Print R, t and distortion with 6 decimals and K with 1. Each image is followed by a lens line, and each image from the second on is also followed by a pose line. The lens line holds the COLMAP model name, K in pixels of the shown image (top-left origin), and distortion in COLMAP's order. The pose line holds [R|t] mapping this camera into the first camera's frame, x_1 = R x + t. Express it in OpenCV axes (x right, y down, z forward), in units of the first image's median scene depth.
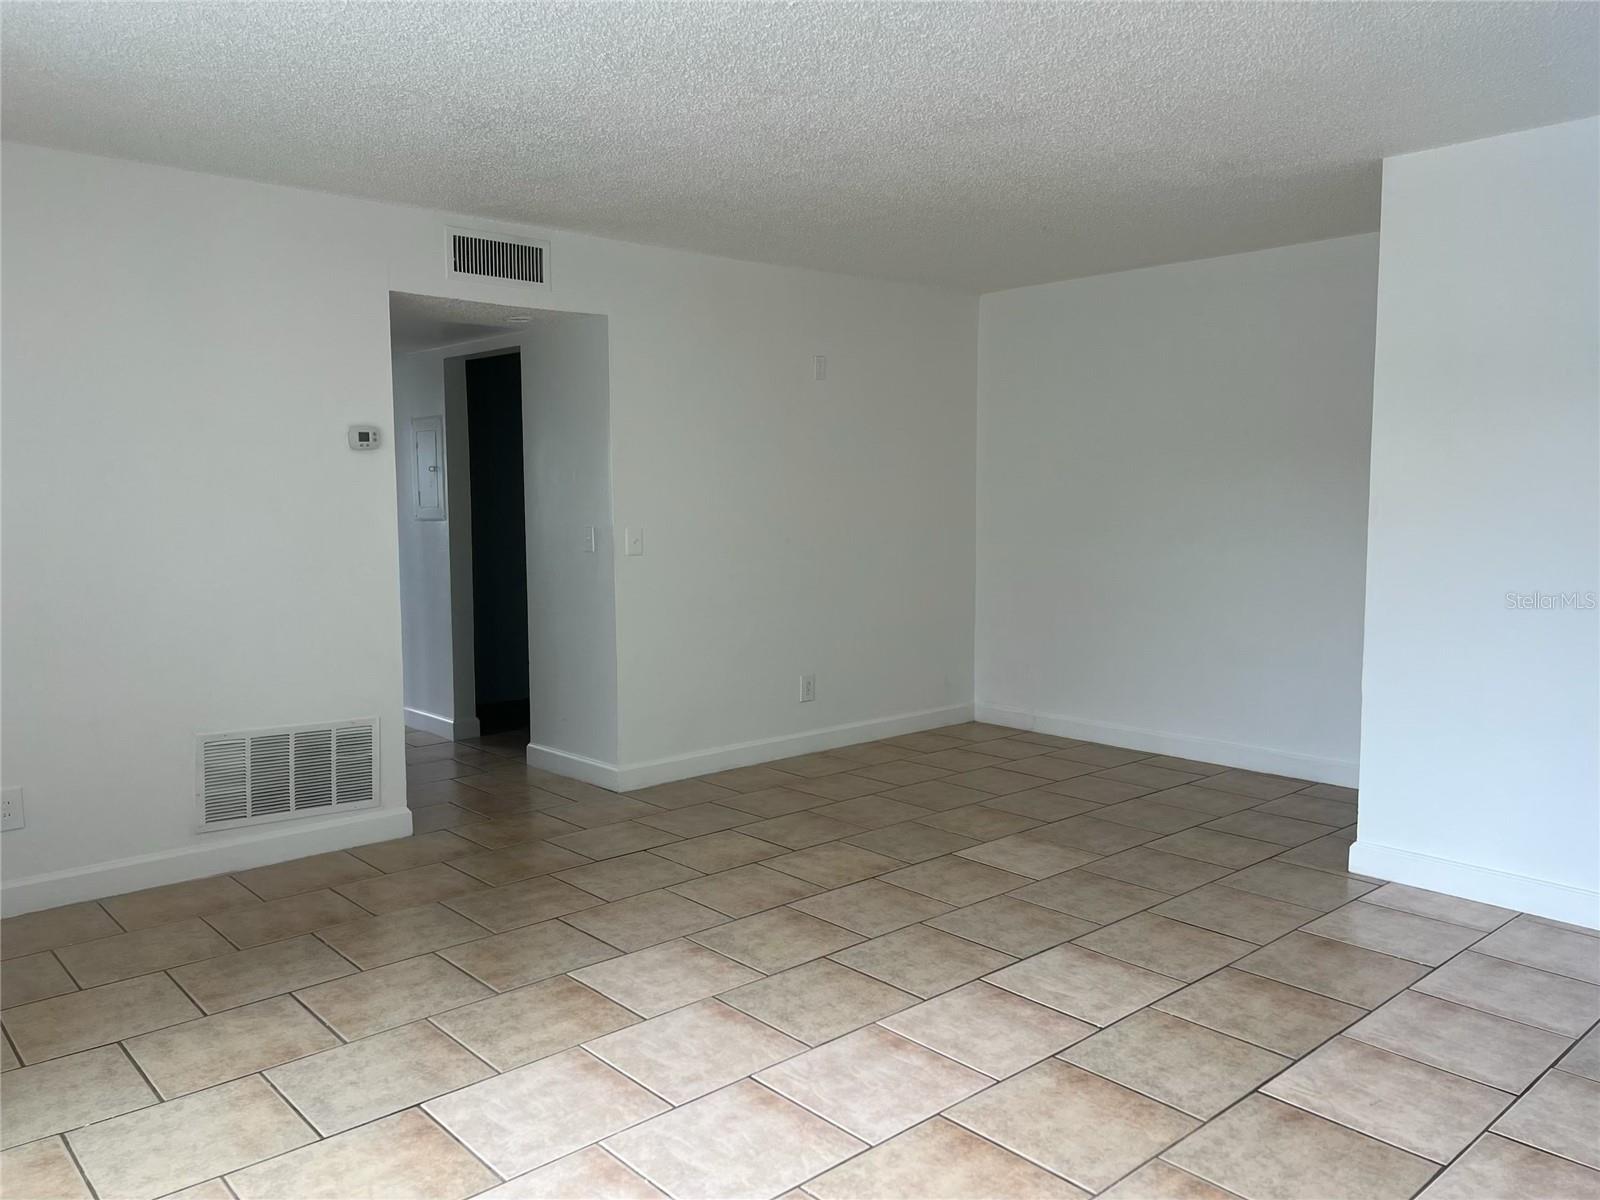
lens RADIAL K [[1214.2, 0, 811.1], [0, 1214.2, 594.2], [0, 0, 1]] dist [0.085839, -0.126315]
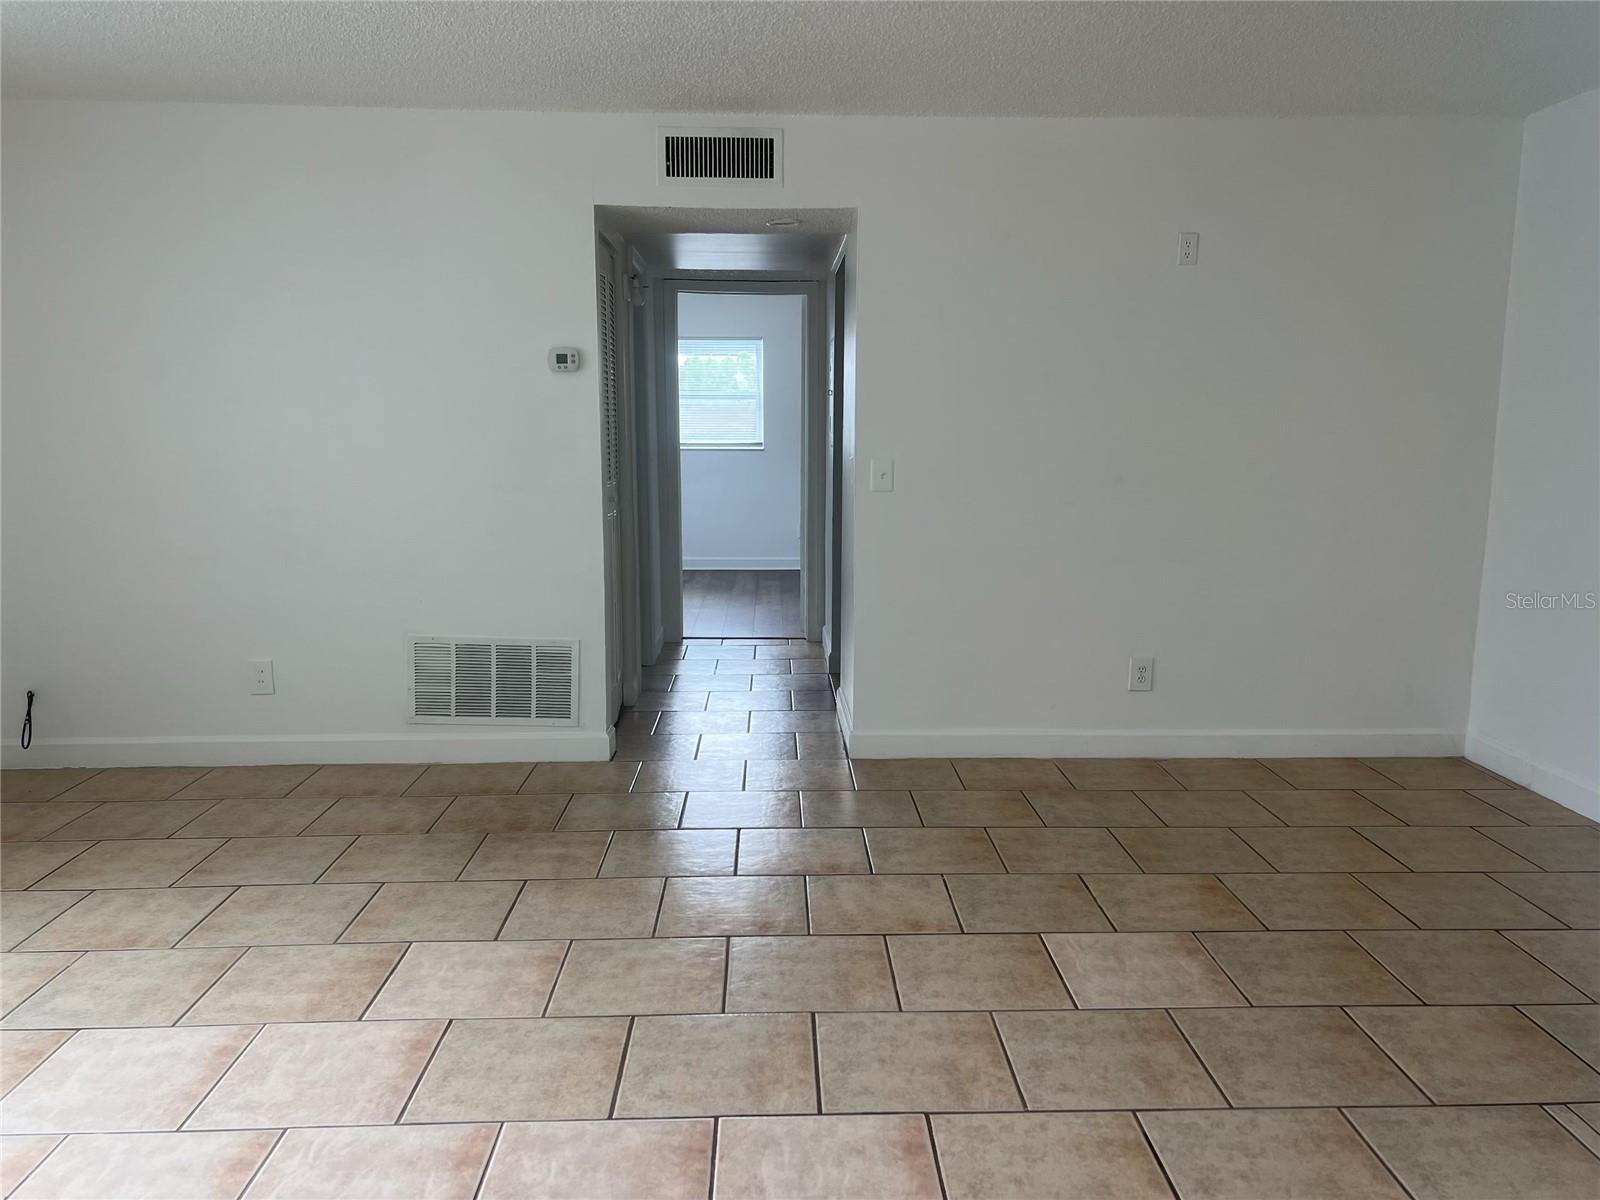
lens RADIAL K [[1202.4, 0, 818.2], [0, 1202.4, 598.7], [0, 0, 1]] dist [0.051770, -0.054198]
pose [[0.766273, 0.105293, -0.633829, 0.518483], [-0.062634, 0.994024, 0.089406, -0.042282], [0.639455, -0.028810, 0.768289, 0.447996]]
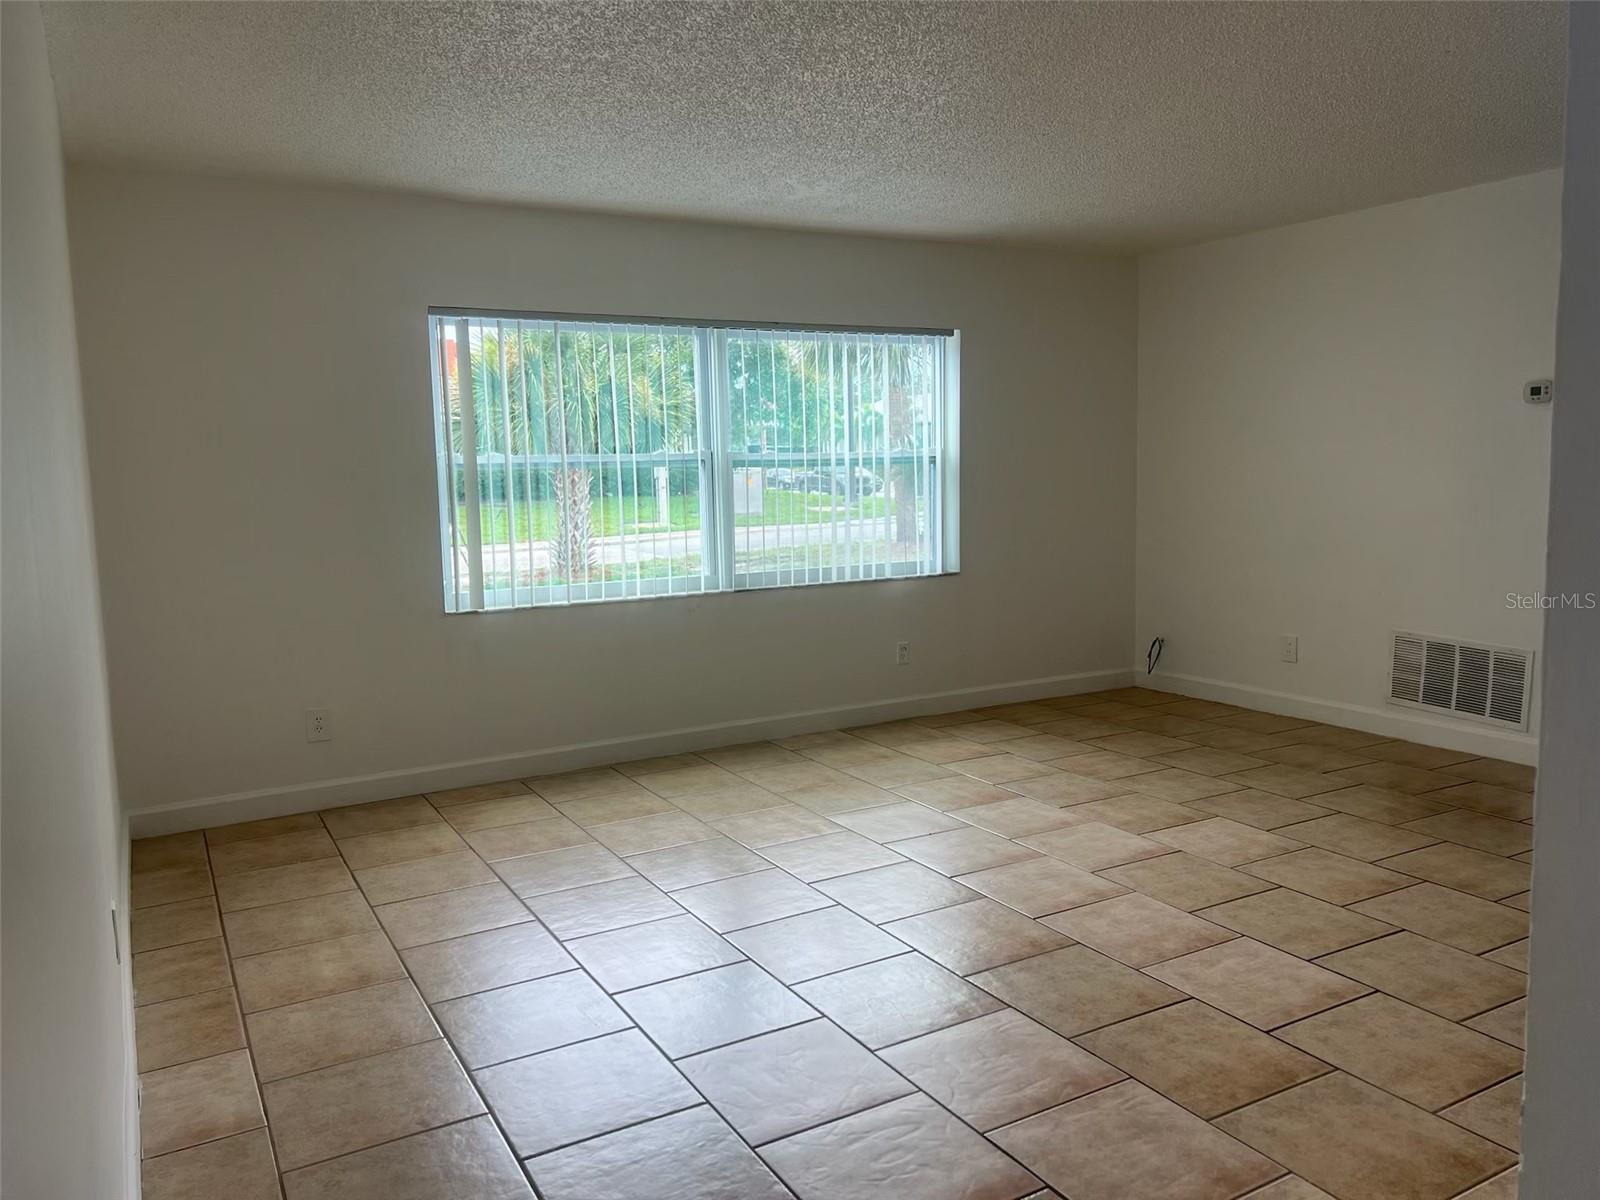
lens RADIAL K [[1202.4, 0, 818.2], [0, 1202.4, 598.7], [0, 0, 1]] dist [0.051770, -0.054198]
pose [[-0.213496, 0.118380, -0.969745, 0.999839], [-0.062290, 0.988962, 0.134439, -0.061585], [0.974956, 0.089107, -0.203766, 0.734333]]
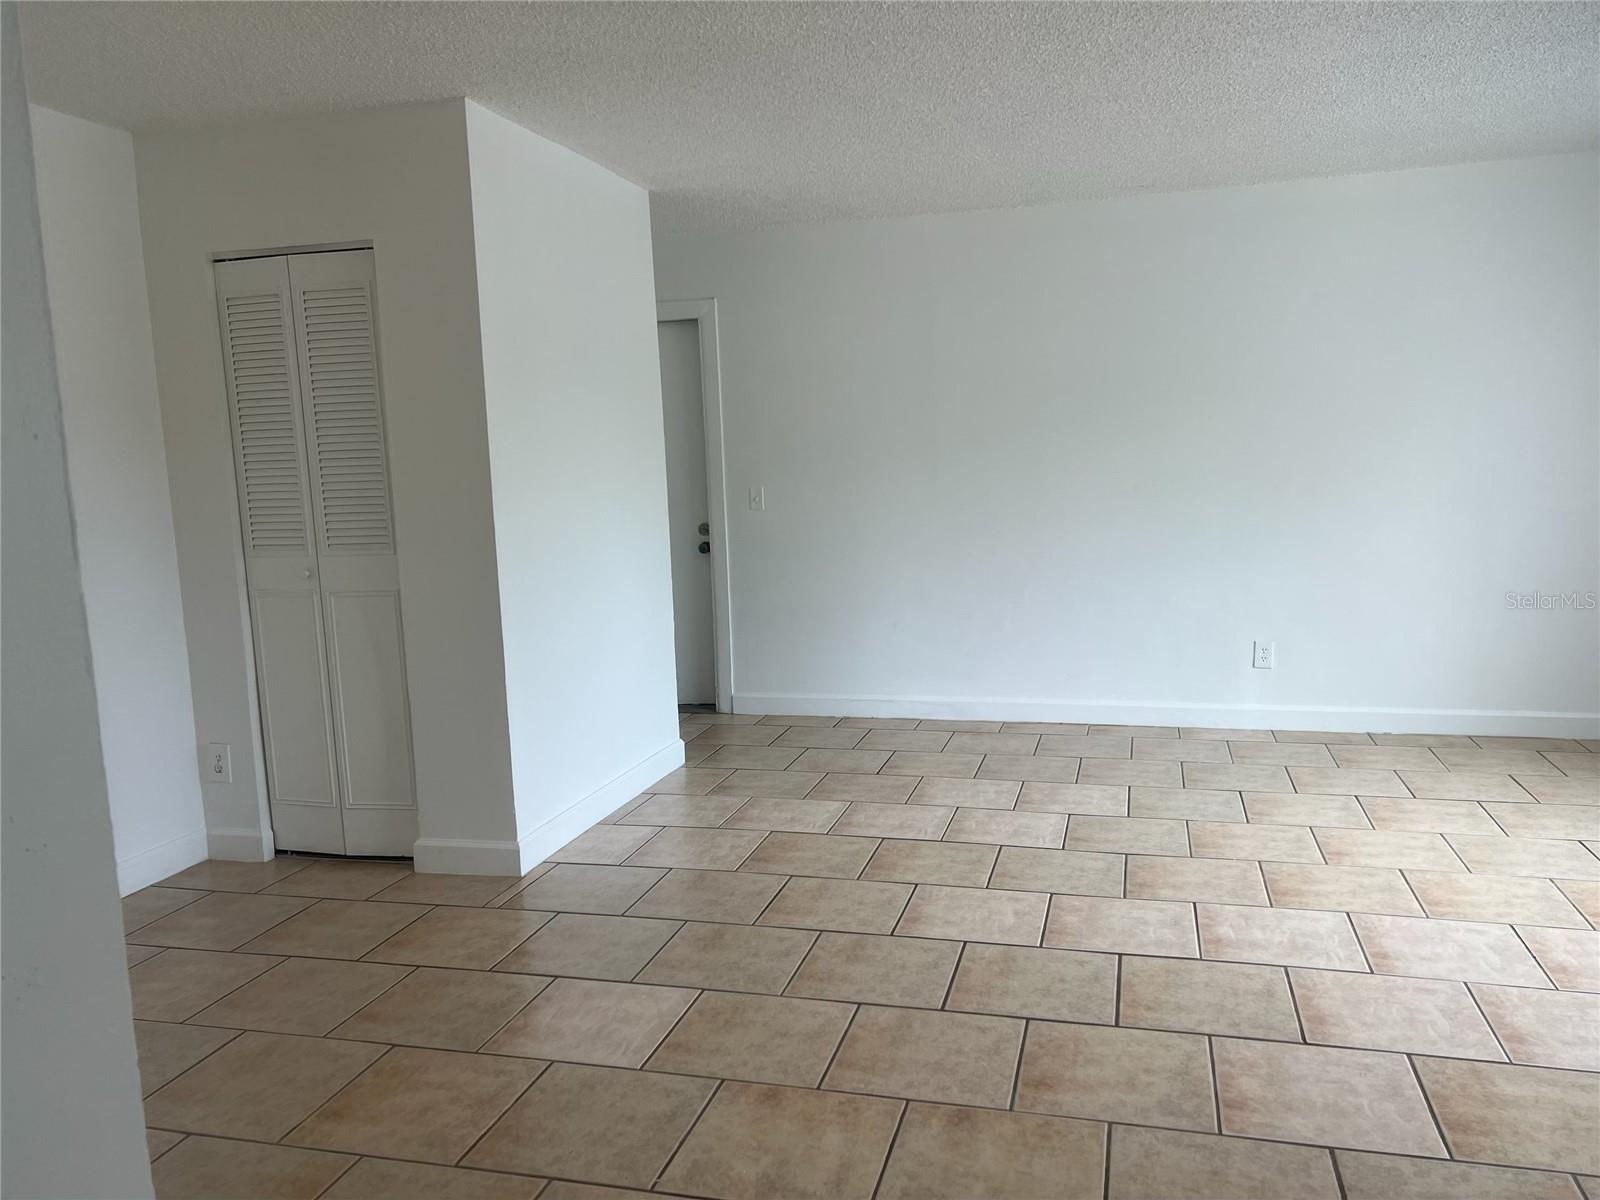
lens RADIAL K [[1202.4, 0, 818.2], [0, 1202.4, 598.7], [0, 0, 1]] dist [0.051770, -0.054198]
pose [[-0.540701, -0.083630, 0.837048, -0.482491], [0.110343, 0.979397, 0.169130, -0.122465], [-0.833947, 0.183811, -0.520333, 1.400903]]
